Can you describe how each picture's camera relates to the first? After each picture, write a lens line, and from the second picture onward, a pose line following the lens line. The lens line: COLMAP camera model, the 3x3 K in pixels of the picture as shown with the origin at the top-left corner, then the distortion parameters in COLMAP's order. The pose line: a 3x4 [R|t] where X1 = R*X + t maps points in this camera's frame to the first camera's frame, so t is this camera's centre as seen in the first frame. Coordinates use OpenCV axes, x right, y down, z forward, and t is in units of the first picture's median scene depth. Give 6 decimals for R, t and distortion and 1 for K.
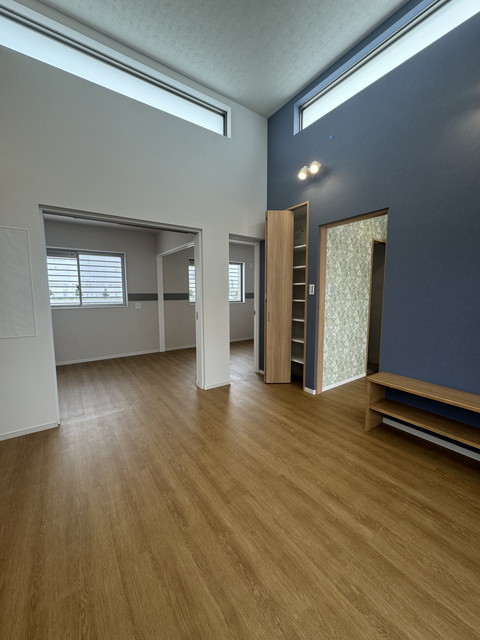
lens RADIAL K [[255.1, 0, 241.7], [0, 255.1, 319.6], [0, 0, 1]] dist [0.001711, -0.000196]
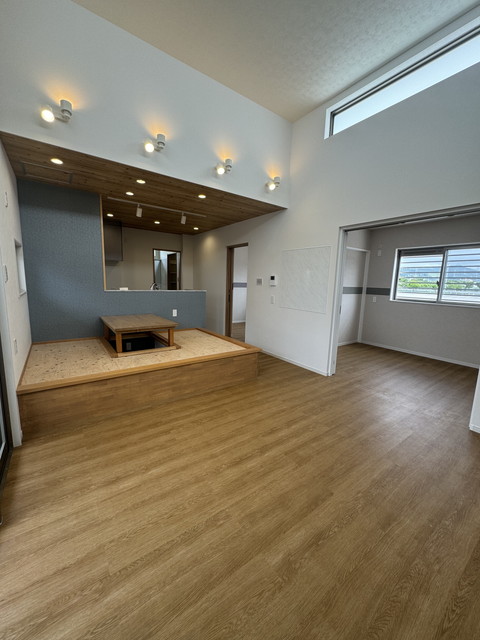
lens RADIAL K [[255.1, 0, 240.5], [0, 255.1, 318.4], [0, 0, 1]] dist [0.001711, -0.000196]
pose [[0.006337, 0.145414, -0.989351, 0.577993], [-0.135917, 0.980314, 0.143215, -0.047969], [0.990700, 0.133562, 0.025976, 0.346710]]
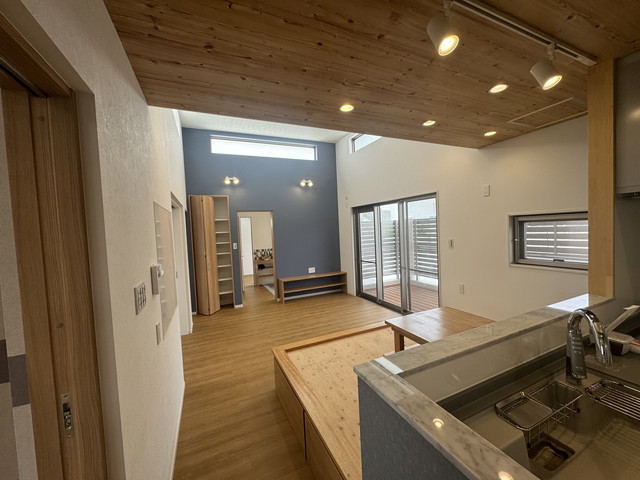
lens RADIAL K [[255.1, 0, 320.6], [0, 255.1, 239.2], [0, 0, 1]] dist [0.001711, -0.000196]
pose [[0.186839, -0.048610, 0.981187, -1.374587], [0.149556, 0.988541, 0.020496, -0.118602], [-0.970940, 0.142913, 0.191968, 0.106855]]
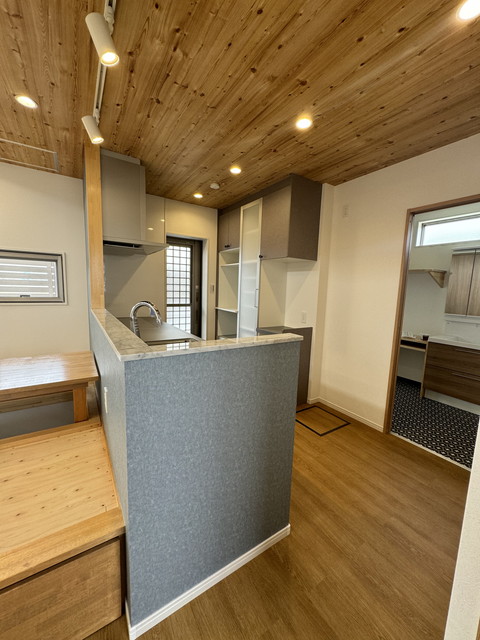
lens RADIAL K [[255.1, 0, 239.0], [0, 255.1, 318.9], [0, 0, 1]] dist [0.001711, -0.000196]
pose [[-0.998673, -0.034790, 0.037985, -1.224946], [-0.025436, 0.974337, 0.223654, -0.060082], [-0.044791, 0.222391, -0.973928, 0.394368]]
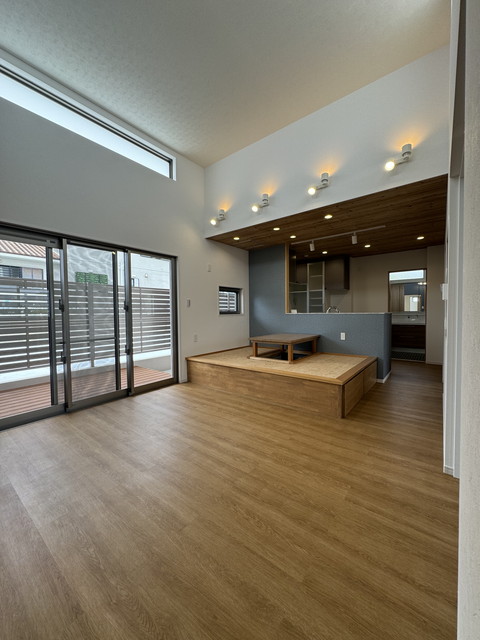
lens RADIAL K [[255.1, 0, 242.0], [0, 255.1, 319.1], [0, 0, 1]] dist [0.001711, -0.000196]
pose [[-0.957501, 0.019173, -0.287793, 0.034762], [-0.019983, 0.990981, 0.132504, -0.089631], [0.287738, 0.132624, -0.948482, 1.218751]]
